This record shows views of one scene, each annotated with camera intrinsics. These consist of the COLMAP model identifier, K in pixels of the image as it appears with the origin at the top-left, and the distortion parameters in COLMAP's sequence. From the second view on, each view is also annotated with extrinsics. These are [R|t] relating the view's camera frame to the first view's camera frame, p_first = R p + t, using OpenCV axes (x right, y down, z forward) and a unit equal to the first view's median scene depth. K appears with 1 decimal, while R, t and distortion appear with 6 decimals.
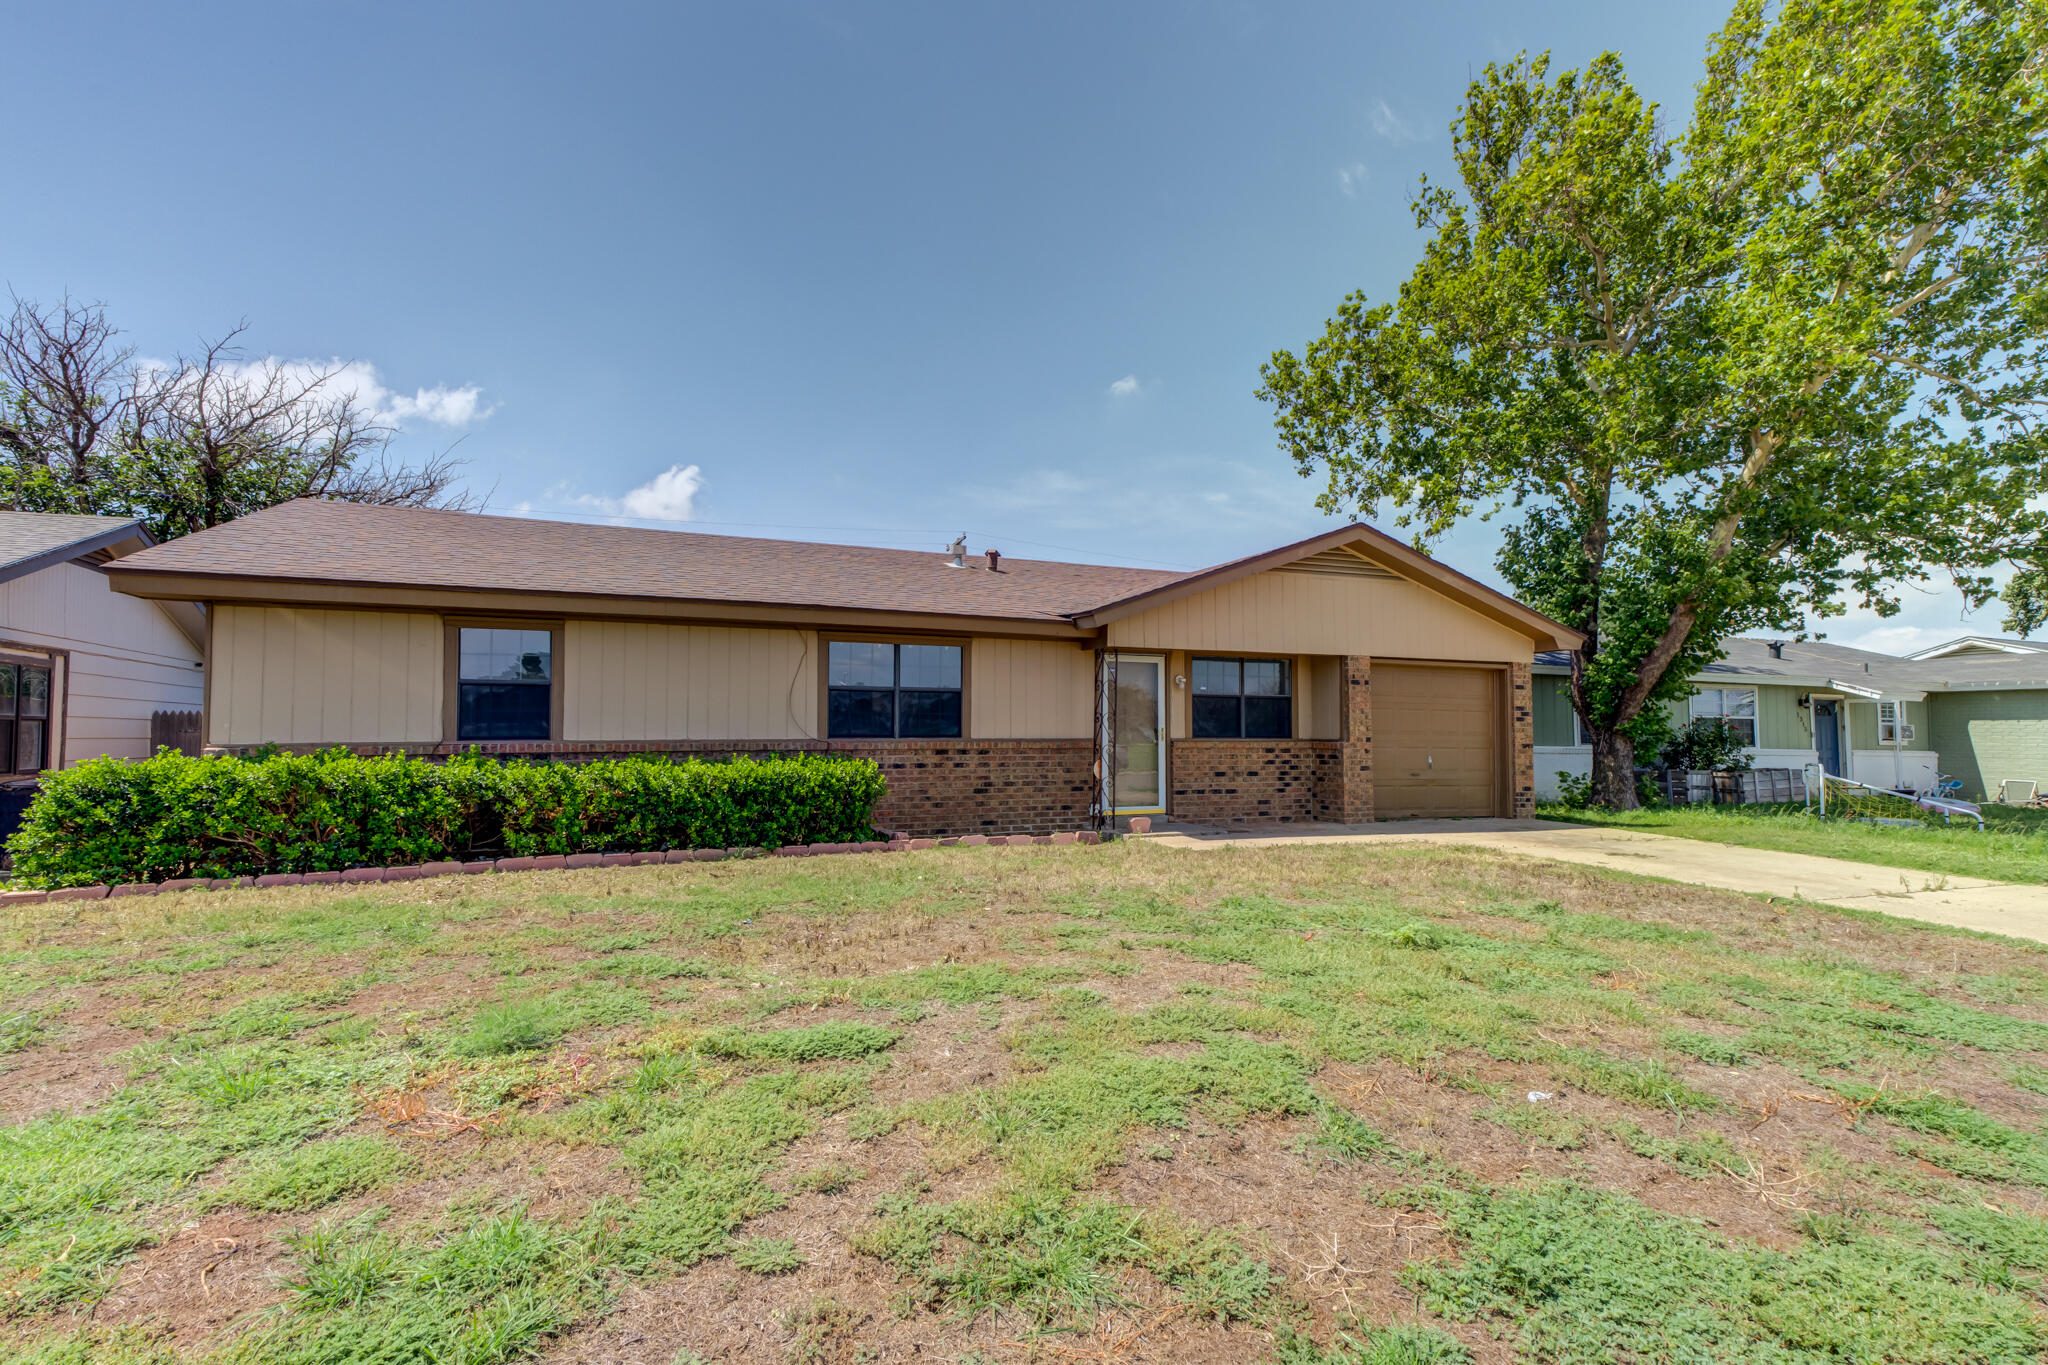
lens RADIAL K [[1164.4, 0, 937.1], [0, 1164.4, 670.7], [0, 0, 1]] dist [0.024475, -0.000504]
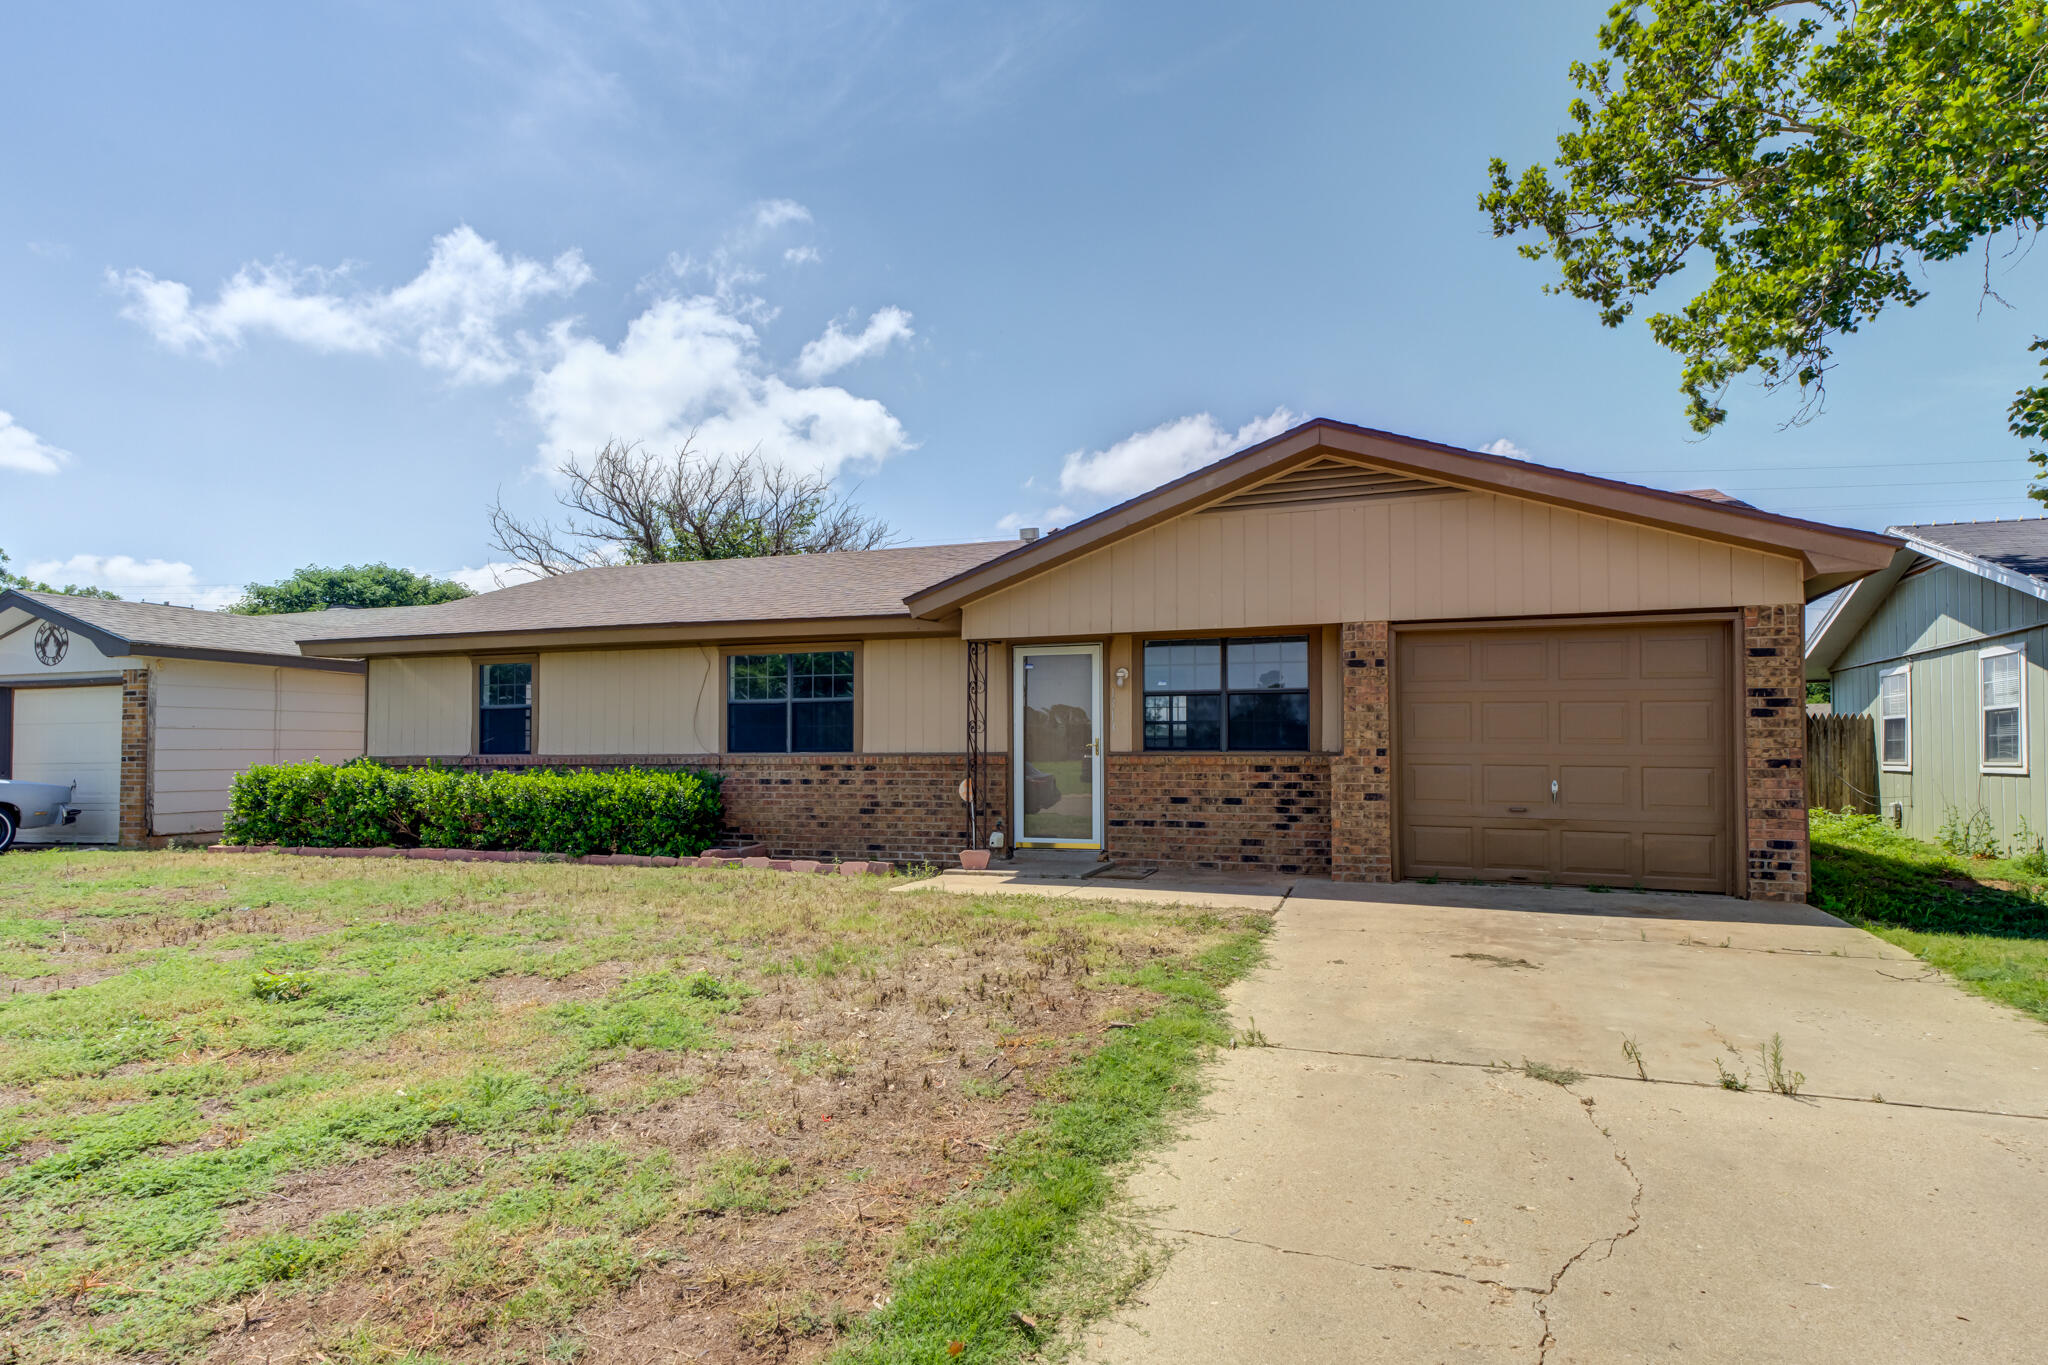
lens RADIAL K [[1220.8, 0, 962.8], [0, 1220.8, 667.7], [0, 0, 1]] dist [-0.003943, -0.000162]
pose [[0.671570, -0.052979, -0.739044, 0.759922], [0.046792, 0.998482, -0.029058, 0.023110], [0.739462, -0.015067, 0.673030, 0.411085]]
